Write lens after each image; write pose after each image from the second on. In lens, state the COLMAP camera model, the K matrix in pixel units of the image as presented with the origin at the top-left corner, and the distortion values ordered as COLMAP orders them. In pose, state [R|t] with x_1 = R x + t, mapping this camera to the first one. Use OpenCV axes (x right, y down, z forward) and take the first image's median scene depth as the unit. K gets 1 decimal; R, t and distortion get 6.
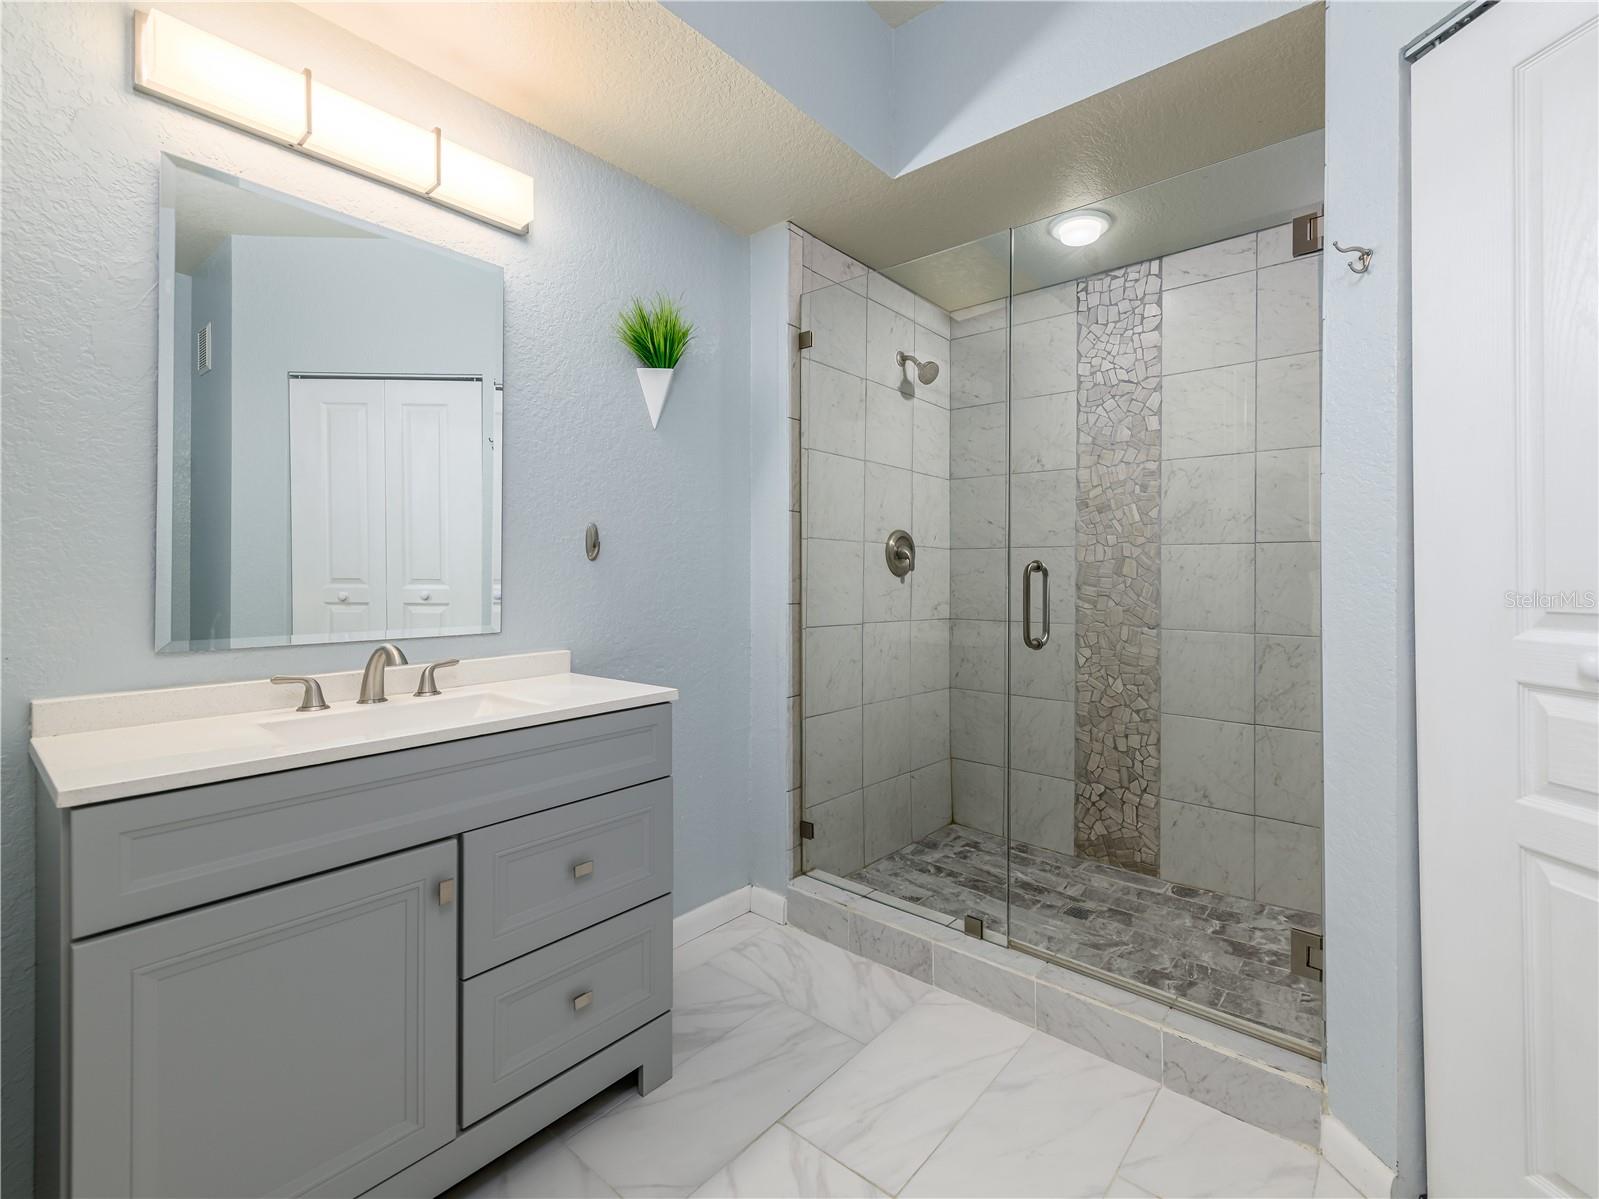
lens RADIAL K [[705.8, 0, 892.5], [0, 705.8, 578.4], [0, 0, 1]] dist [0.009774, -0.003247]
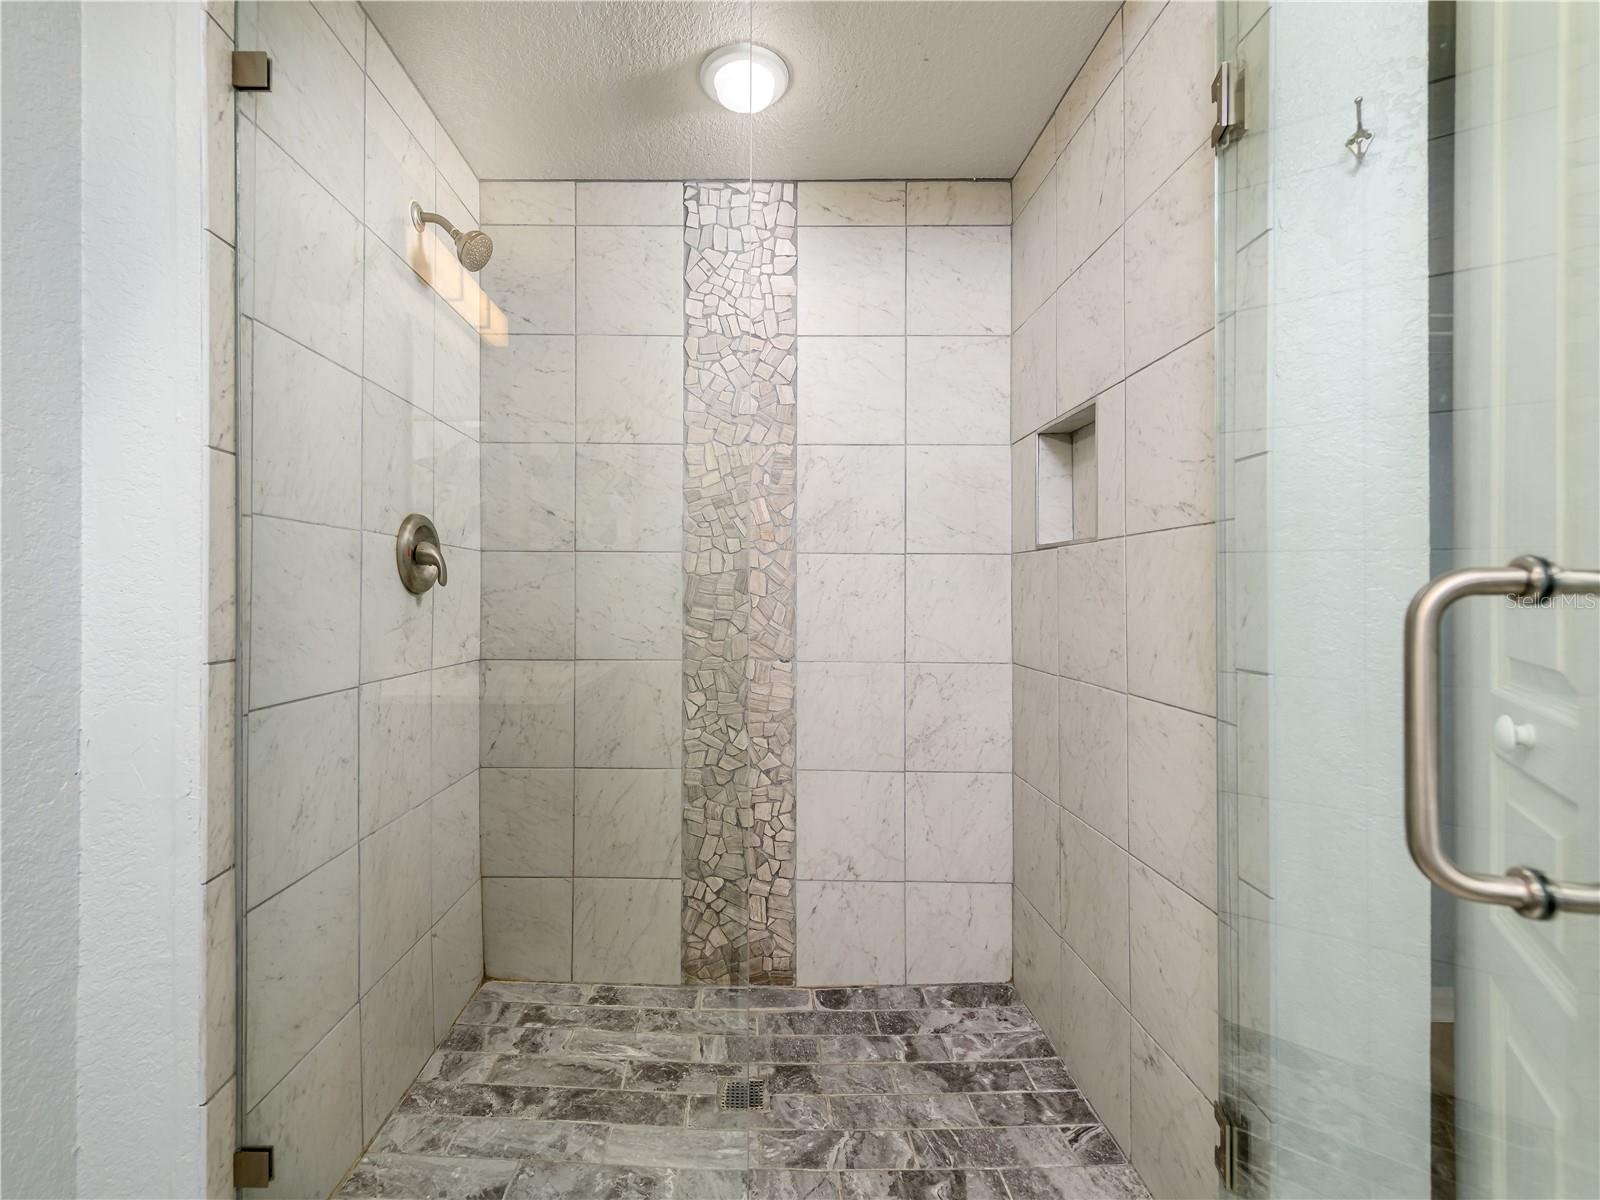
lens RADIAL K [[751.5, 0, 798.1], [0, 751.5, 587.2], [0, 0, 1]] dist [0.015132, -0.003271]
pose [[0.810005, 0.001821, 0.586420, -0.101166], [-0.000536, 0.999997, -0.002366, -0.008110], [-0.586423, 0.001602, 0.810004, 0.328692]]
